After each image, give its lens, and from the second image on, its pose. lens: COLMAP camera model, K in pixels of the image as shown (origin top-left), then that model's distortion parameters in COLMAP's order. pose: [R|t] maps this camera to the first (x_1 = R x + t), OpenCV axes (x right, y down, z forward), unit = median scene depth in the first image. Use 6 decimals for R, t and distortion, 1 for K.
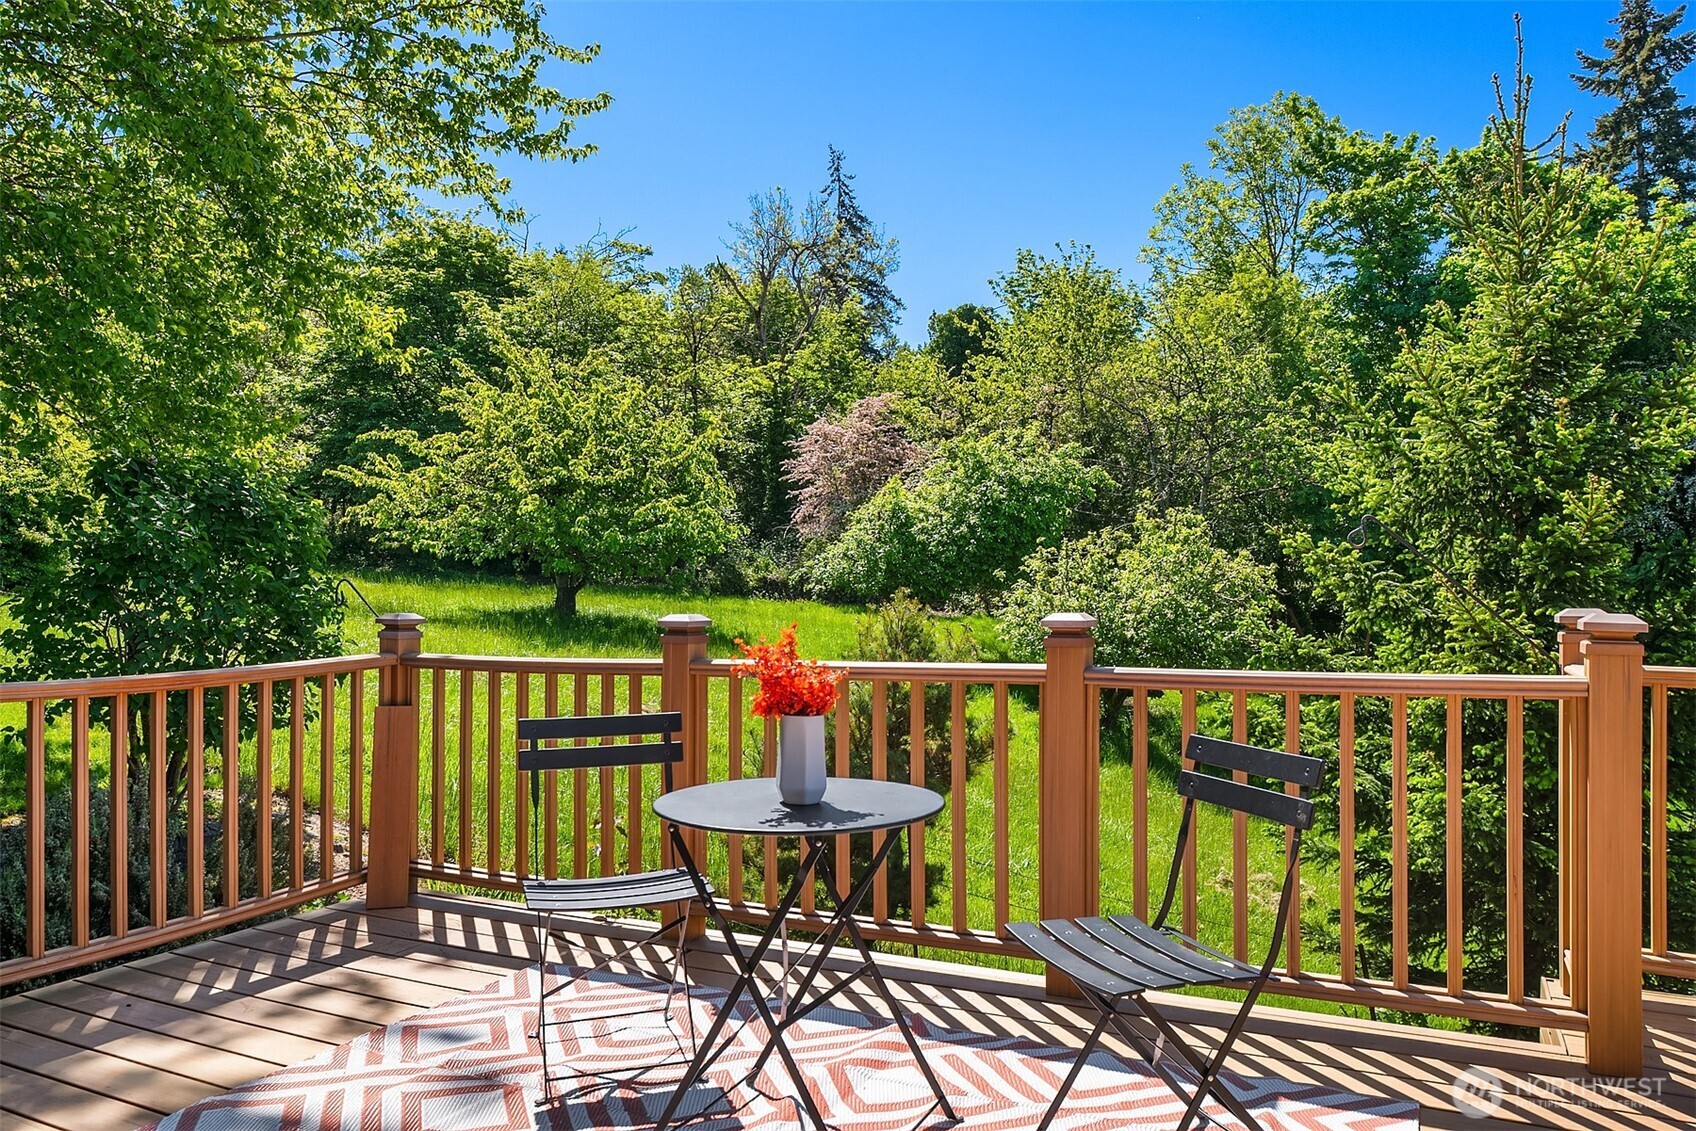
lens RADIAL K [[1196.5, 0, 875.0], [0, 1196.5, 566.4], [0, 0, 1]] dist [0.002222, -0.000455]
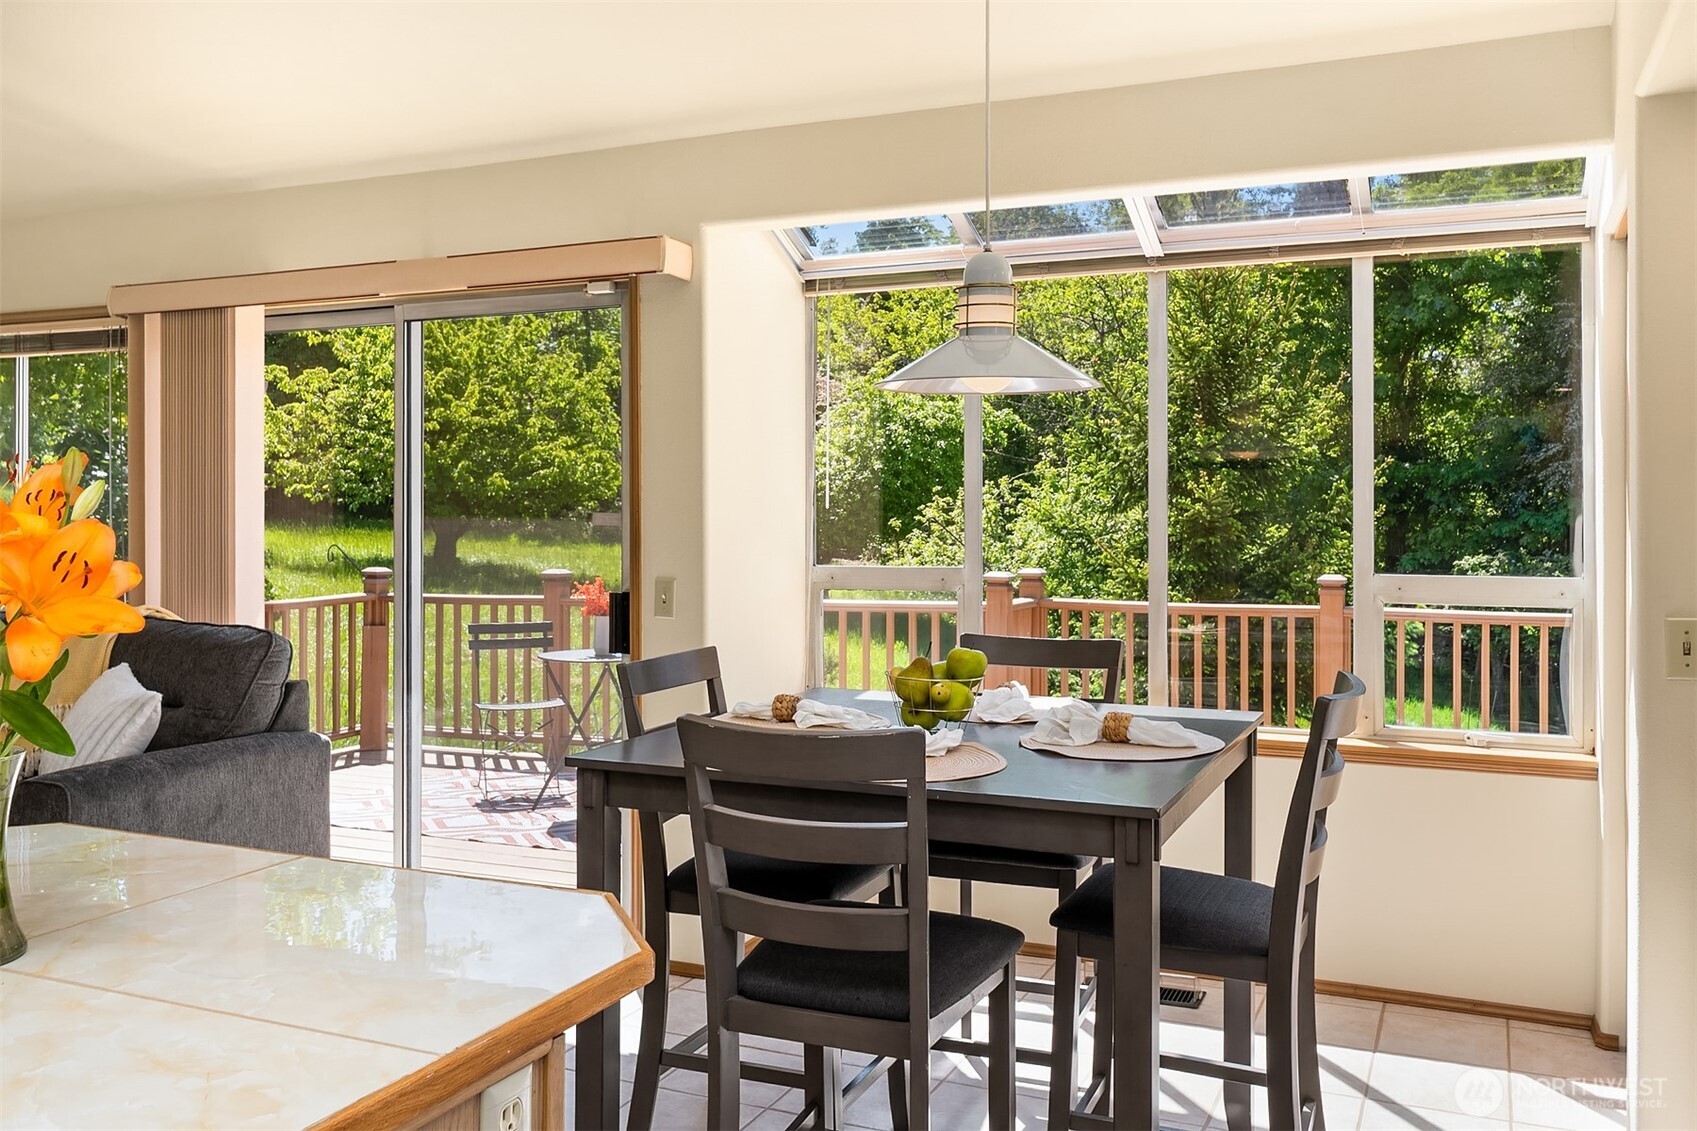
lens RADIAL K [[1423.9, 0, 848.5], [0, 1423.9, 565.5], [0, 0, 1]] dist [0.000535, 0.002550]
pose [[0.999558, 0.003697, 0.029505, 0.027535], [-0.004947, 0.999089, 0.042387, -0.007531], [-0.029321, -0.042514, 0.998666, -0.145149]]
